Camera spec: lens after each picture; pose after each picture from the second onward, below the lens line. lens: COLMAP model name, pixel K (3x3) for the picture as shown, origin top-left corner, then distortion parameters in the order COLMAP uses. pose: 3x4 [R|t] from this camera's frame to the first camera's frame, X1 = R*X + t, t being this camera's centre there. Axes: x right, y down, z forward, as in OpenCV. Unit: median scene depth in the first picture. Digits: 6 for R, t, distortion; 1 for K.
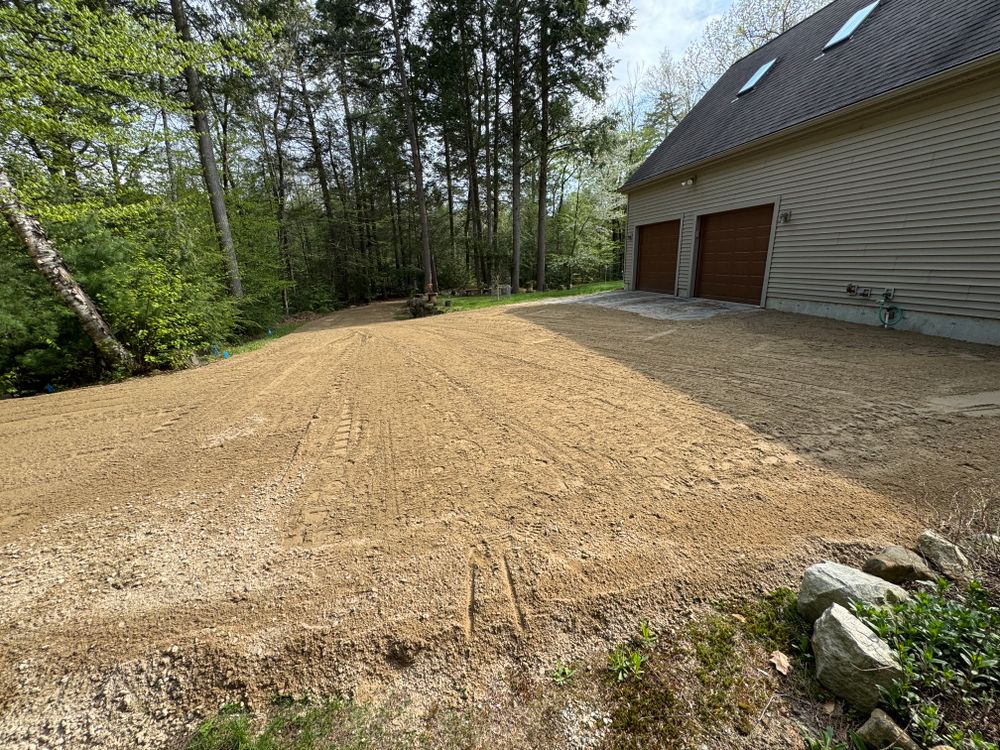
lens RADIAL K [[397.8, 0, 500.0], [0, 397.8, 375.0], [0, 0, 1]] dist [-0.000061, 0.000035]
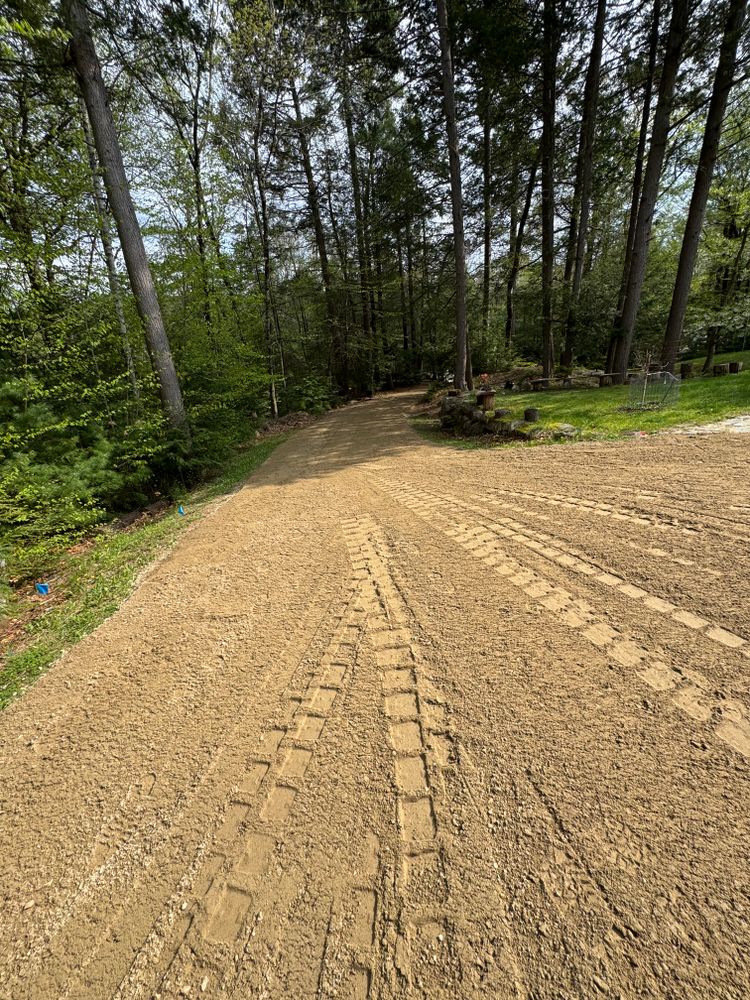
lens RADIAL K [[397.8, 0, 375.0], [0, 397.8, 500.0], [0, 0, 1]] dist [-0.000061, 0.000035]
pose [[0.955980, 0.052508, -0.288695, -0.095401], [-0.021765, 0.993838, 0.108687, -0.069687], [0.292623, -0.097619, 0.951232, 0.255874]]
